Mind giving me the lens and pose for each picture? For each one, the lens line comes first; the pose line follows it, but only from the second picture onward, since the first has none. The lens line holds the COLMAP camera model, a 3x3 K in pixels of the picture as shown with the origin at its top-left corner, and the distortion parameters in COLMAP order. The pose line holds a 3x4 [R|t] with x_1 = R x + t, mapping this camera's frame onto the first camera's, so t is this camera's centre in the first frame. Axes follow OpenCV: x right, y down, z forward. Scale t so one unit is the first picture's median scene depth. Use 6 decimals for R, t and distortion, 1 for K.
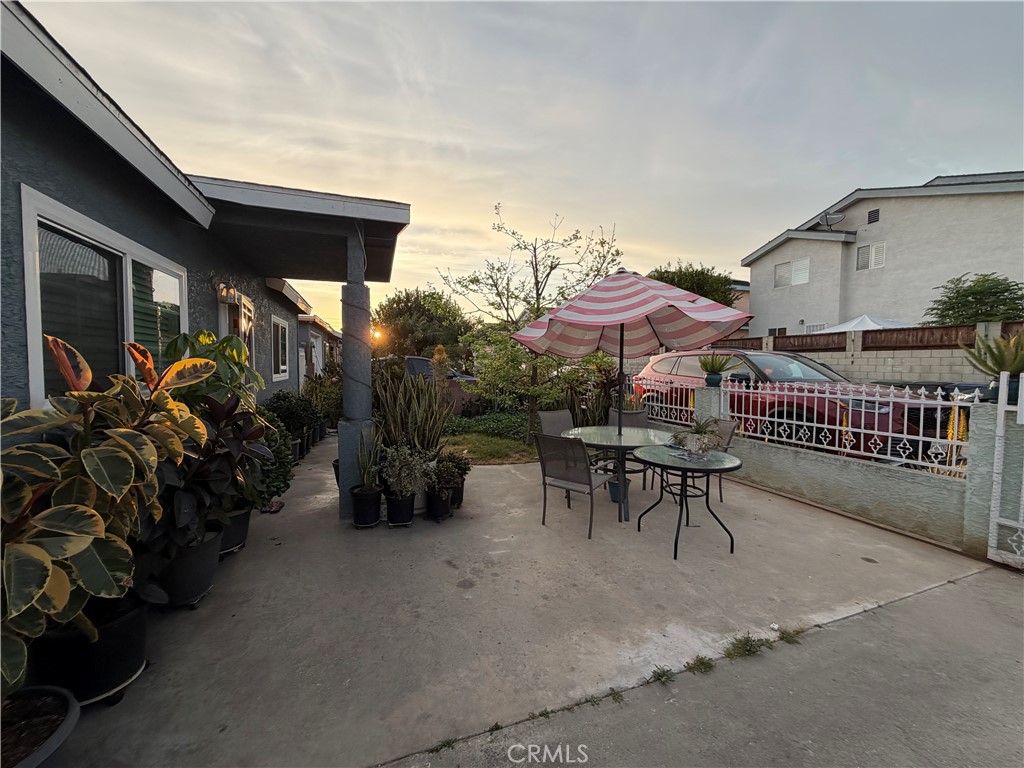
lens RADIAL K [[409.4, 0, 516.0], [0, 409.4, 380.9], [0, 0, 1]] dist [0.000549, -0.000063]
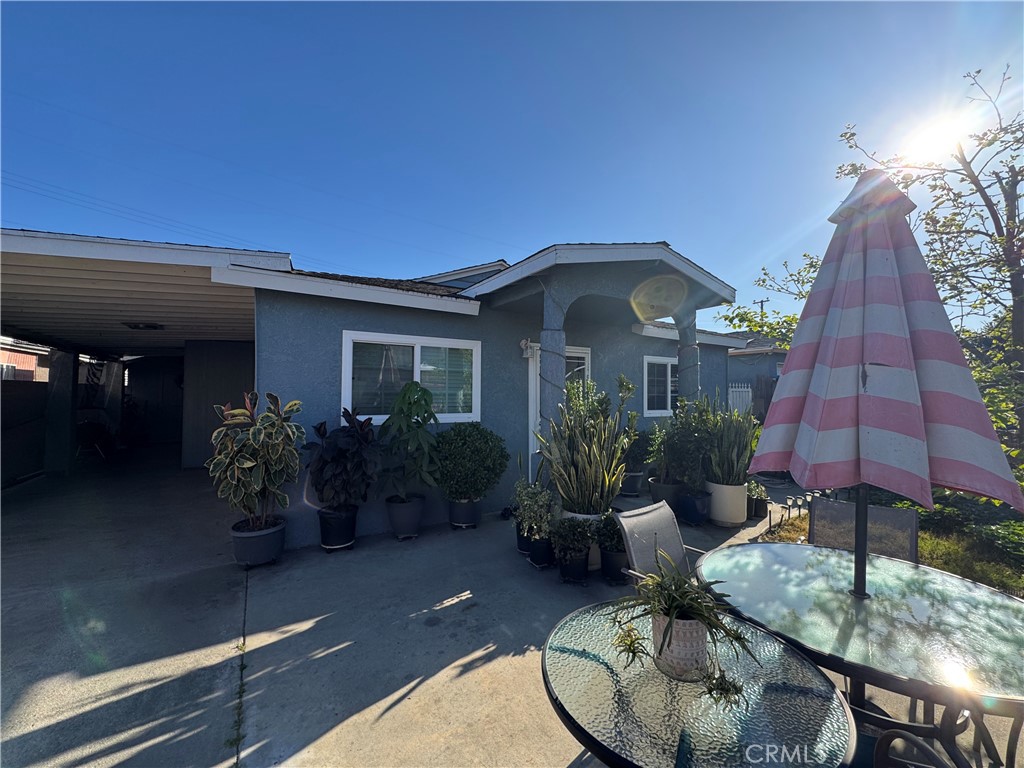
lens RADIAL K [[410.3, 0, 508.5], [0, 410.3, 384.3], [0, 0, 1]] dist [0.000601, -0.000094]
pose [[0.202030, -0.025162, -0.979056, 1.075667], [-0.049320, 0.998140, -0.035830, -0.074845], [0.978137, 0.055526, 0.200414, 1.095162]]
